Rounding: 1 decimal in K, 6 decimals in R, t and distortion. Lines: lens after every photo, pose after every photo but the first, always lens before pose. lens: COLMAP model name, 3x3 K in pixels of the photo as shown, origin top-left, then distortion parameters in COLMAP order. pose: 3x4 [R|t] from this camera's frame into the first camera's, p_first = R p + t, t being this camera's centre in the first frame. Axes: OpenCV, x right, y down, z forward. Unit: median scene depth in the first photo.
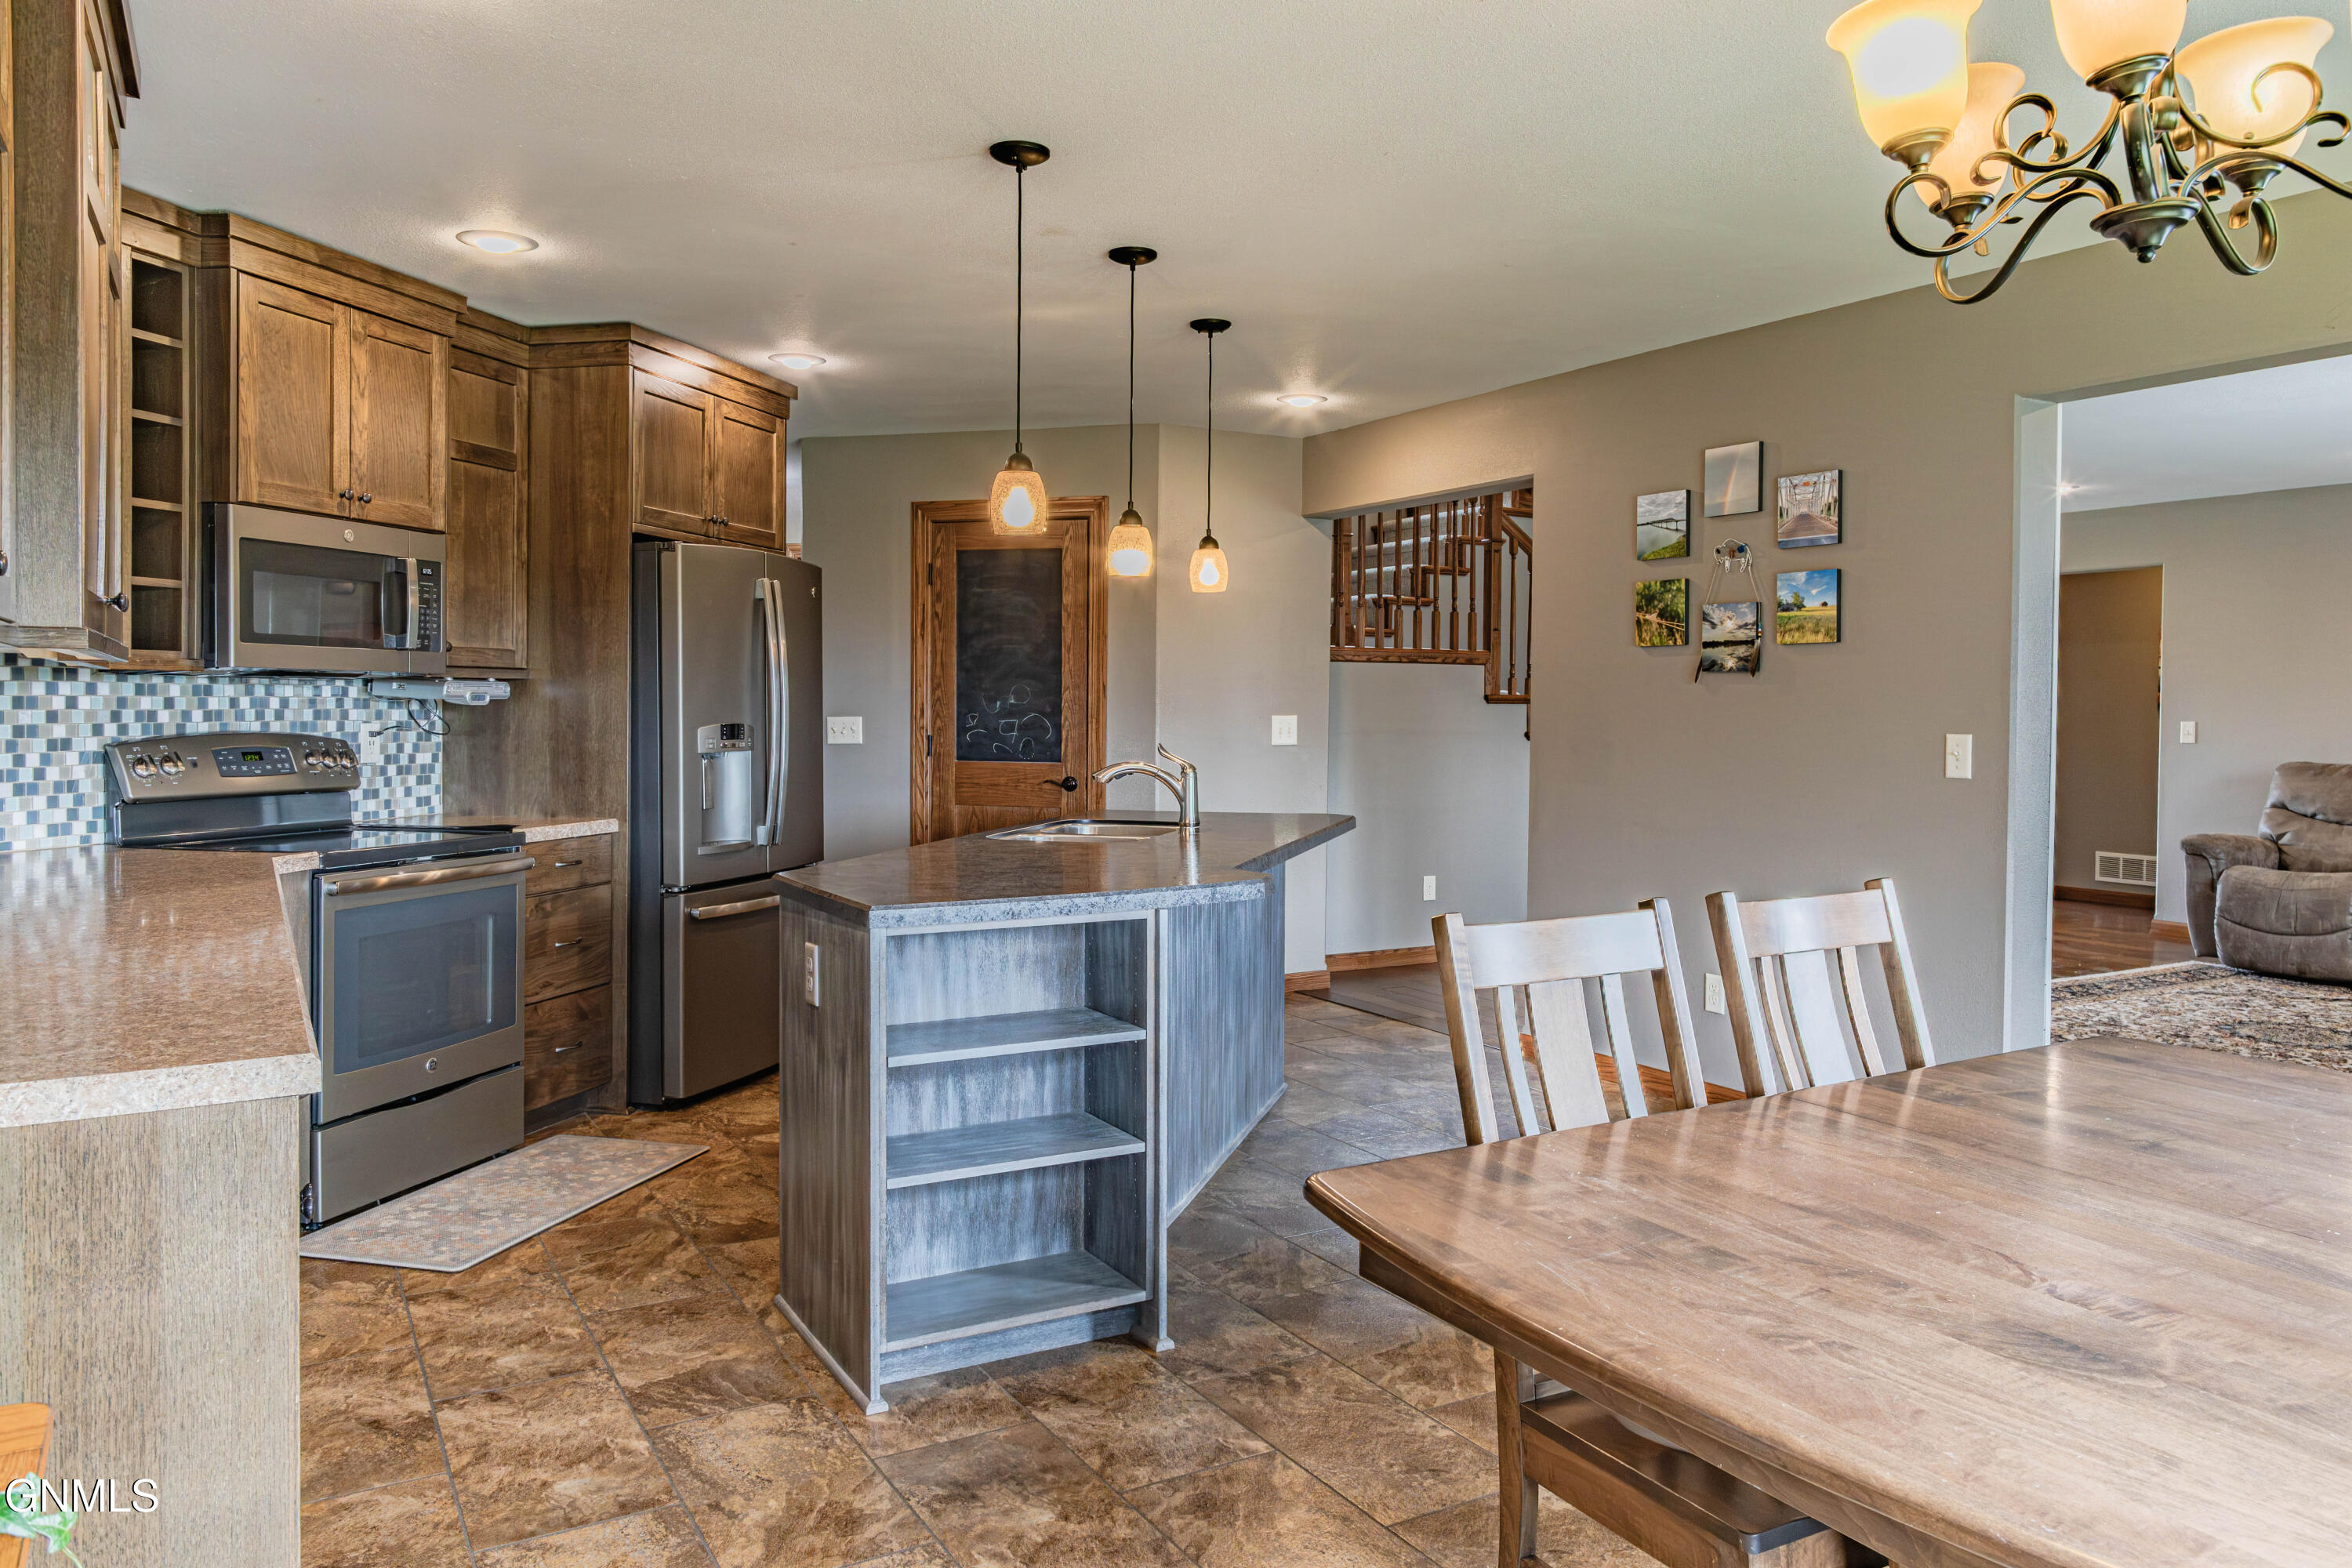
lens RADIAL K [[1634.4, 0, 1203.7], [0, 1634.4, 736.6], [0, 0, 1]] dist [0.007762, -0.003425]
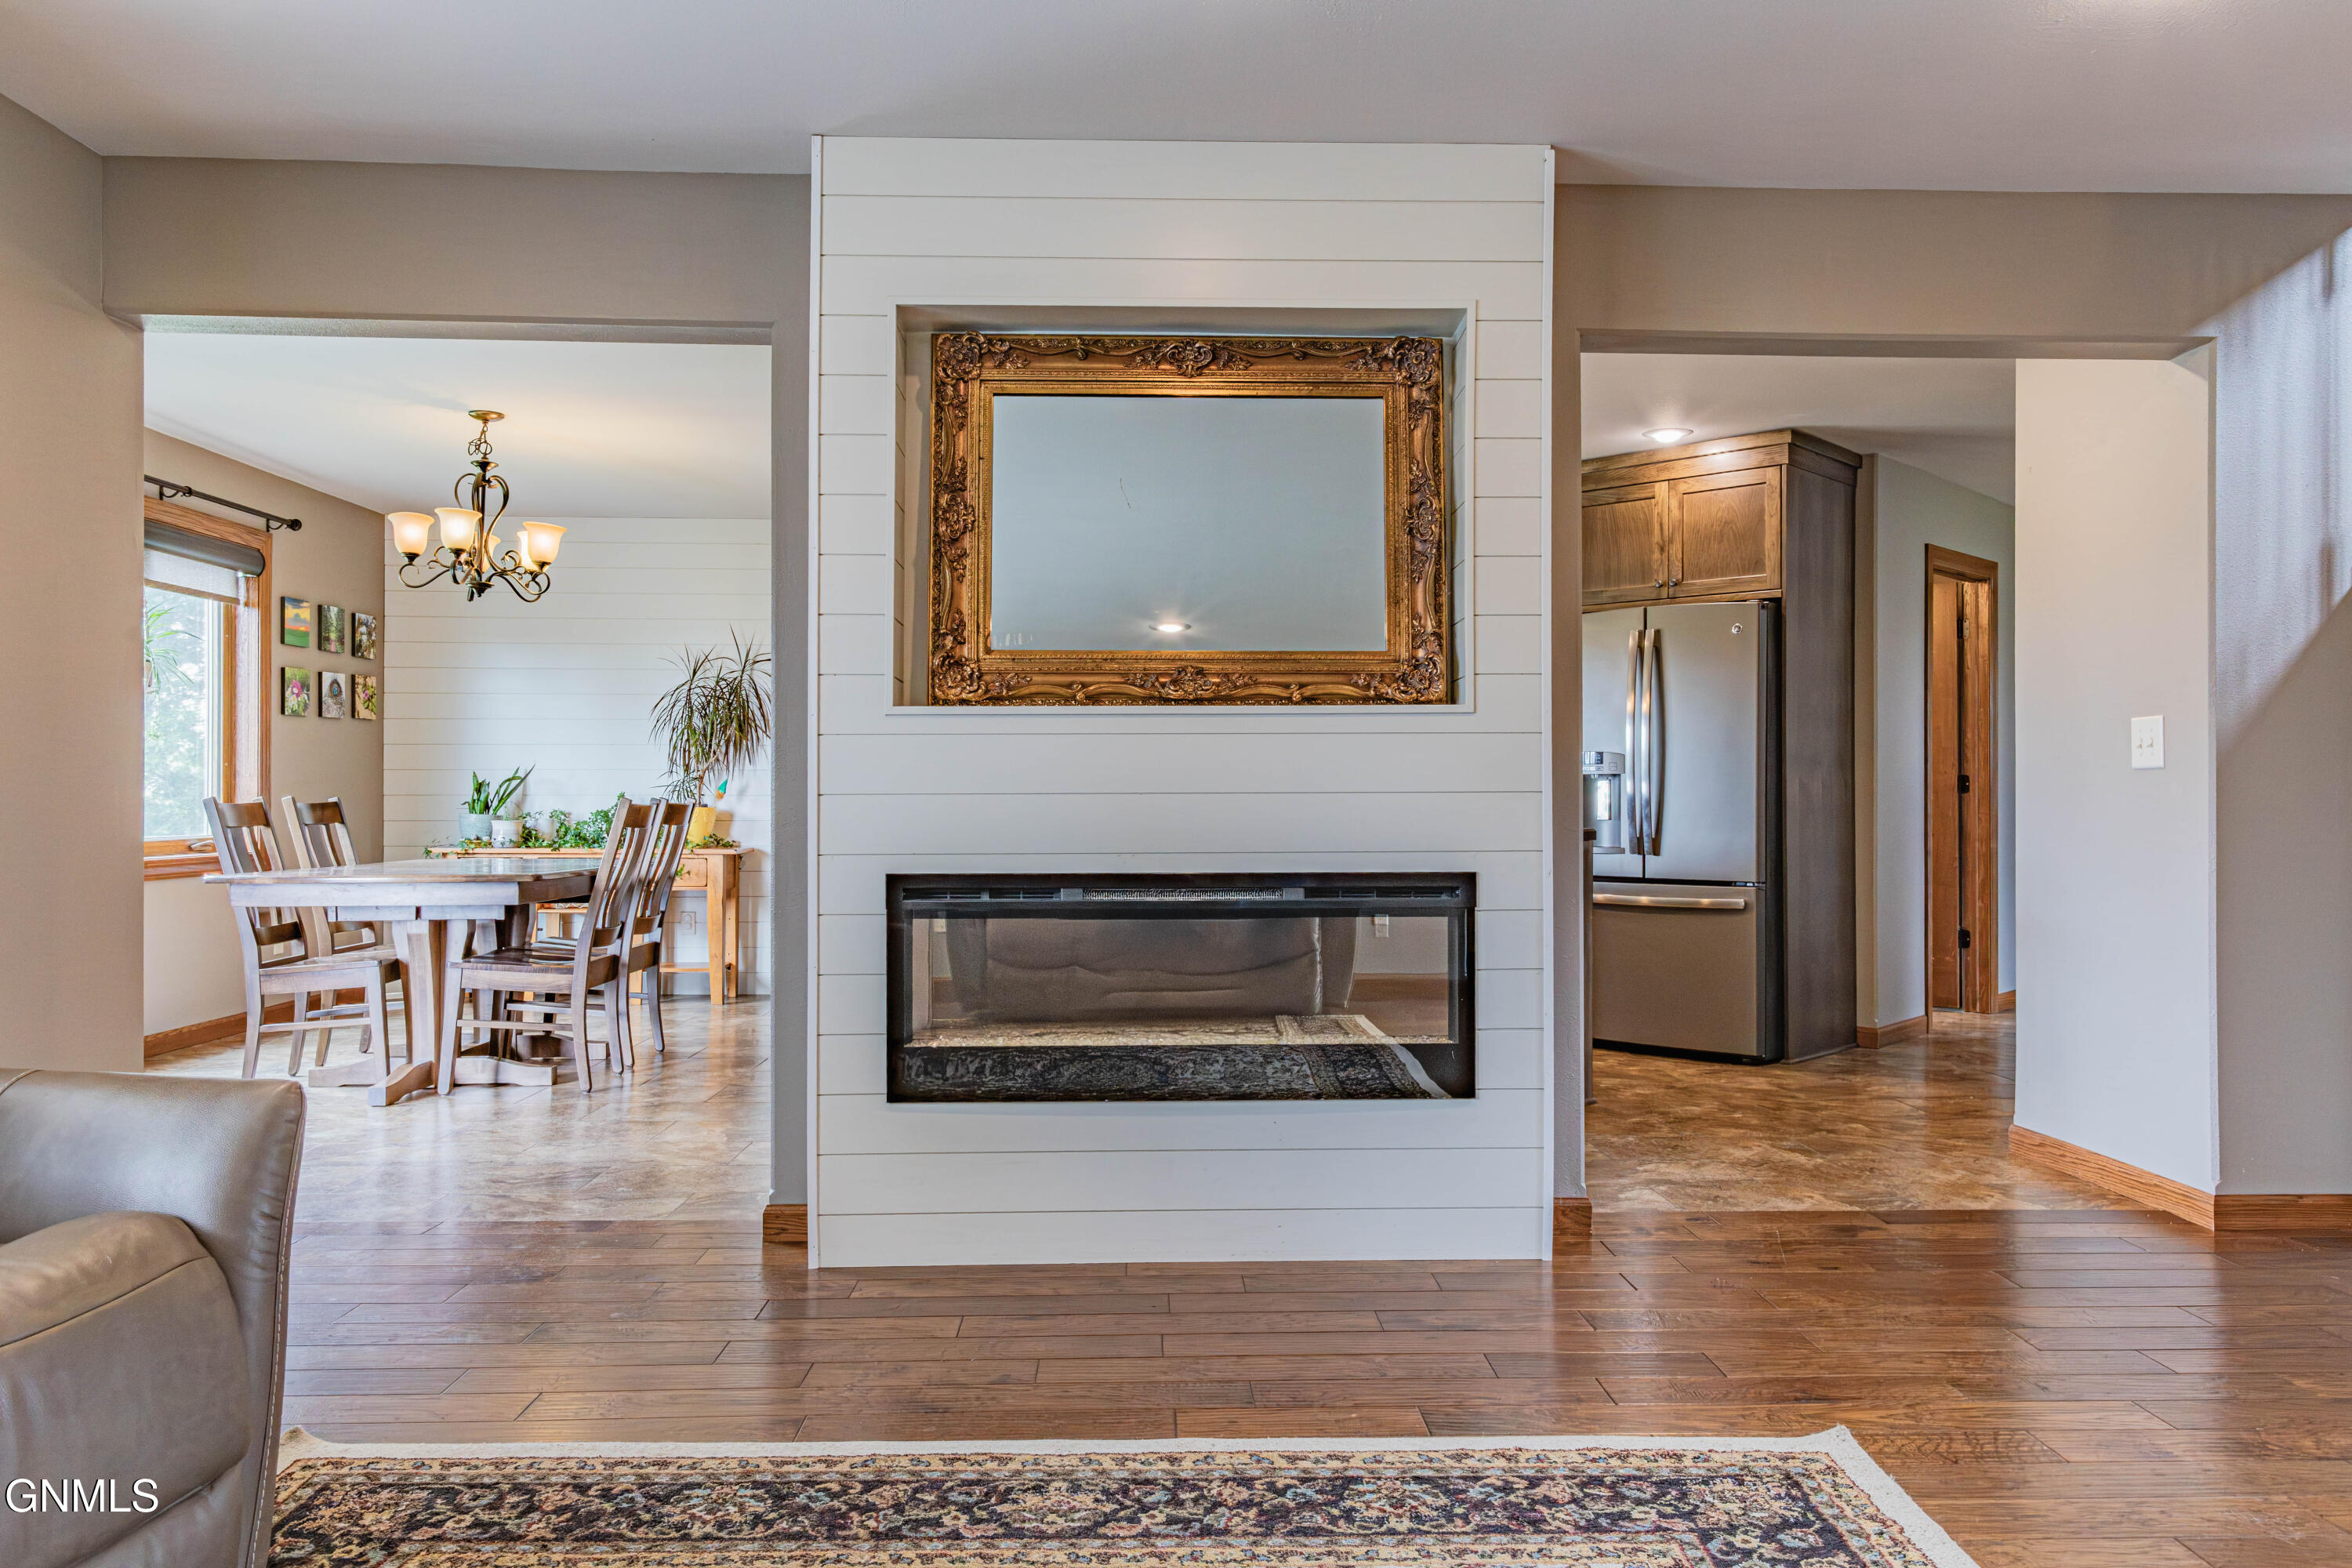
lens RADIAL K [[1610.7, 0, 1176.2], [0, 1610.7, 773.0], [0, 0, 1]] dist [0.008430, 0.001712]
pose [[-0.476978, -0.018285, -0.878725, 1.045000], [-0.024553, 0.999671, -0.007475, 0.028330], [0.878572, 0.018010, -0.477270, 1.431006]]
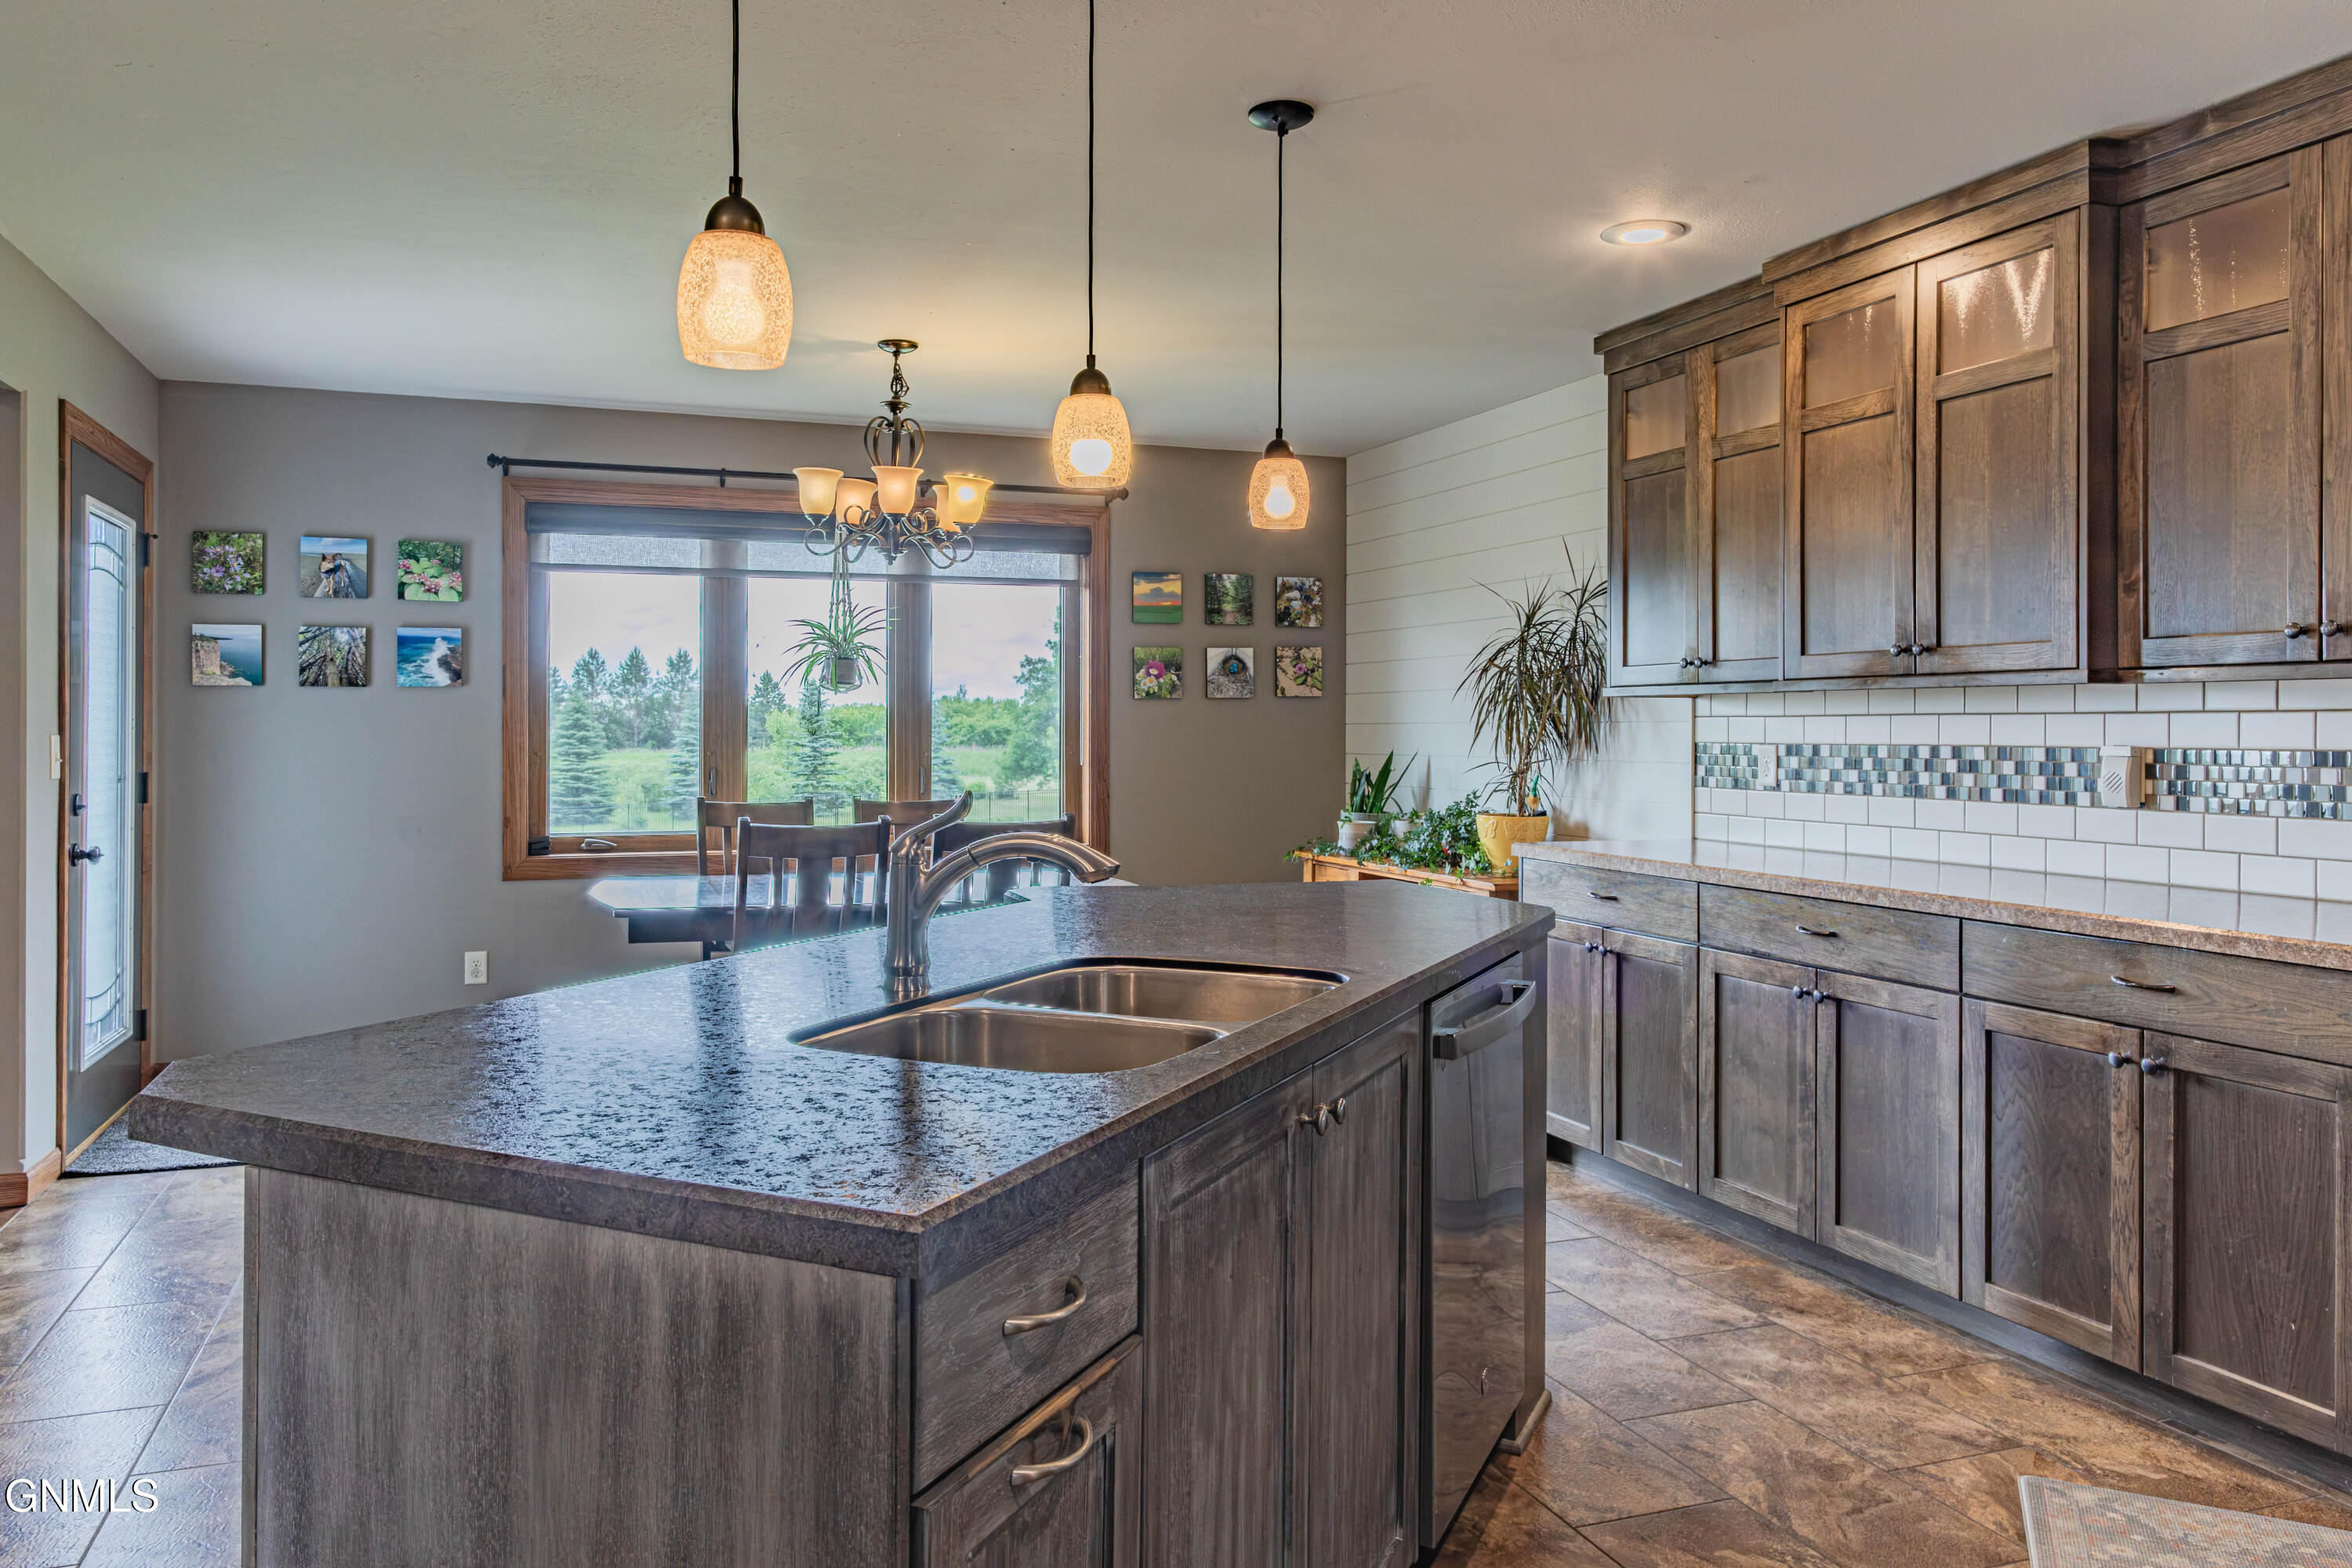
lens RADIAL K [[1623.4, 0, 1106.4], [0, 1623.4, 733.6], [0, 0, 1]] dist [0.000380, -0.000455]
pose [[-0.979051, -0.011410, 0.203294, -0.146398], [-0.006368, 0.999656, 0.025439, -0.022234], [-0.203515, 0.023611, -0.978787, 1.371462]]
